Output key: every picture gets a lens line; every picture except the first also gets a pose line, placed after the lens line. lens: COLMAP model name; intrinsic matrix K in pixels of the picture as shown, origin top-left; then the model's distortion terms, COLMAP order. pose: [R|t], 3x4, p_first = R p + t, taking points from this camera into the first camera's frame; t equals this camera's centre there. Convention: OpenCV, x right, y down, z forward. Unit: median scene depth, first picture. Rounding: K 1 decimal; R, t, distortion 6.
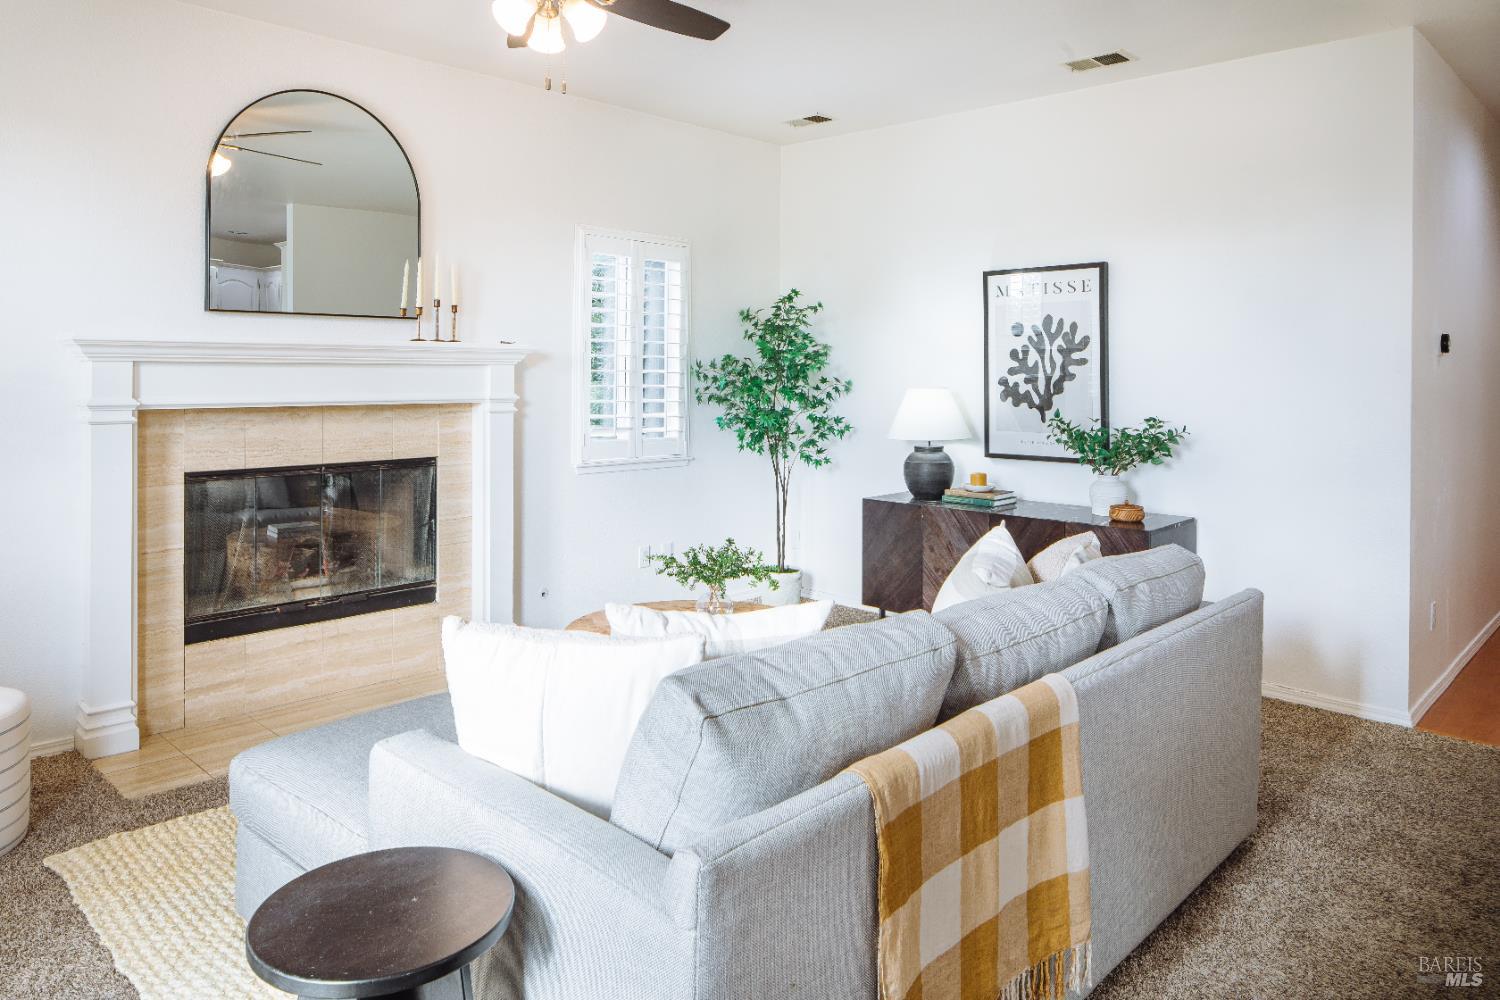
lens RADIAL K [[1002.2, 0, 747.6], [0, 1002.2, 369.9], [0, 0, 1]] dist [-0.001227, -0.000126]
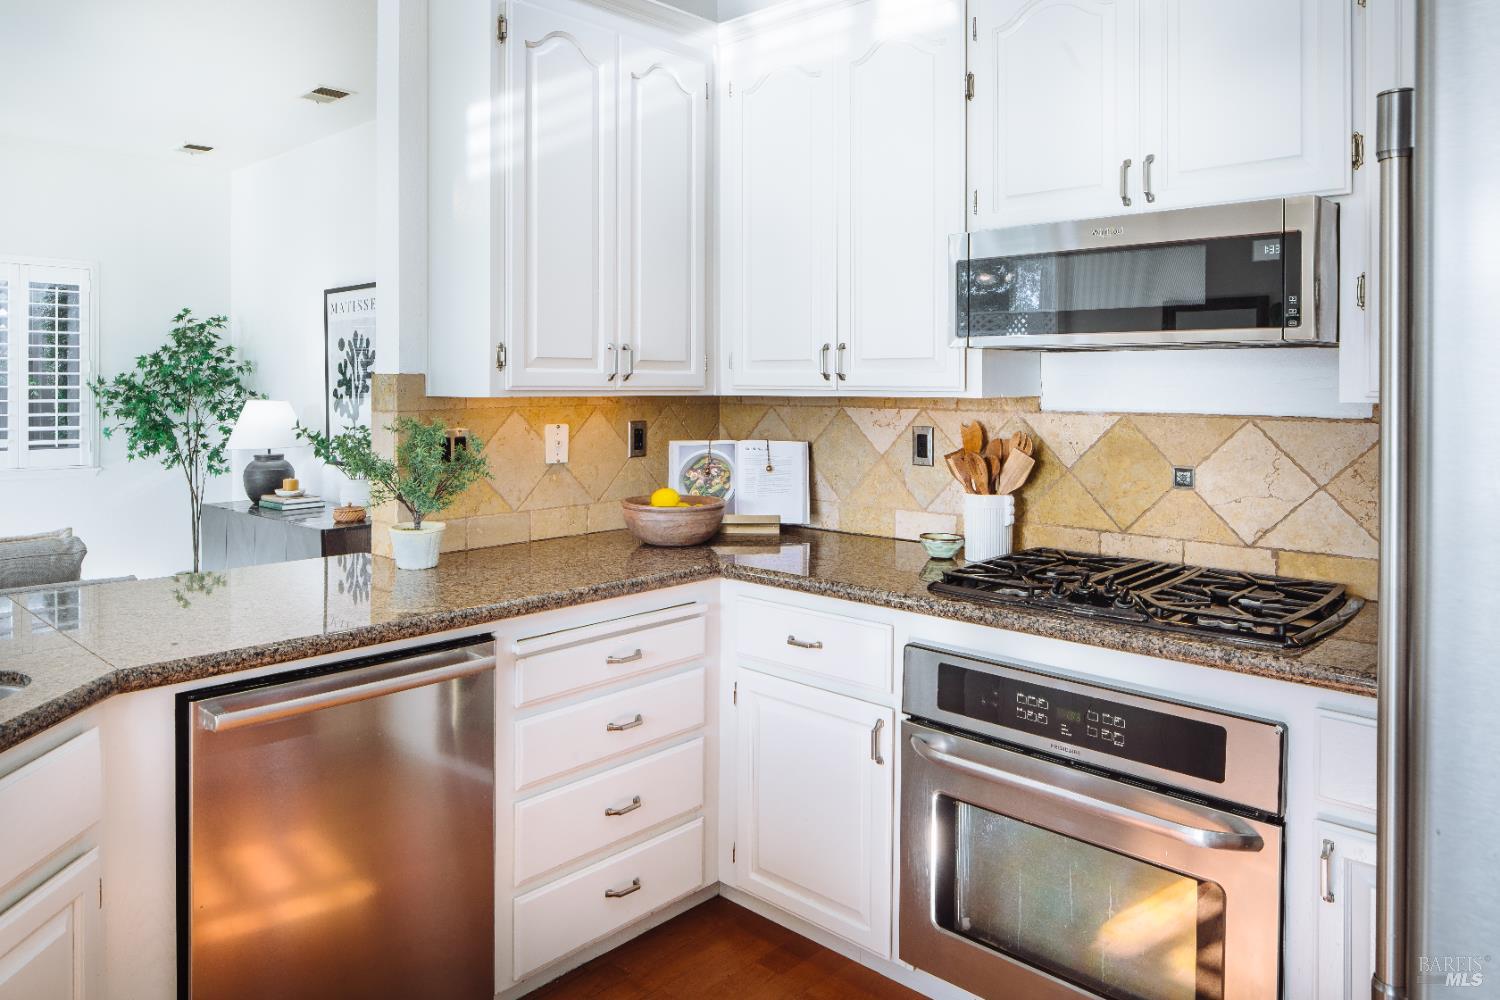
lens RADIAL K [[1021.8, 0, 750.6], [0, 1021.8, 387.0], [0, 0, 1]] dist [0.000011, -0.002523]
pose [[0.999936, -0.008150, 0.007909, 0.699411], [0.008130, 0.999964, 0.002564, 0.005531], [-0.007930, -0.002499, 0.999965, -0.091122]]
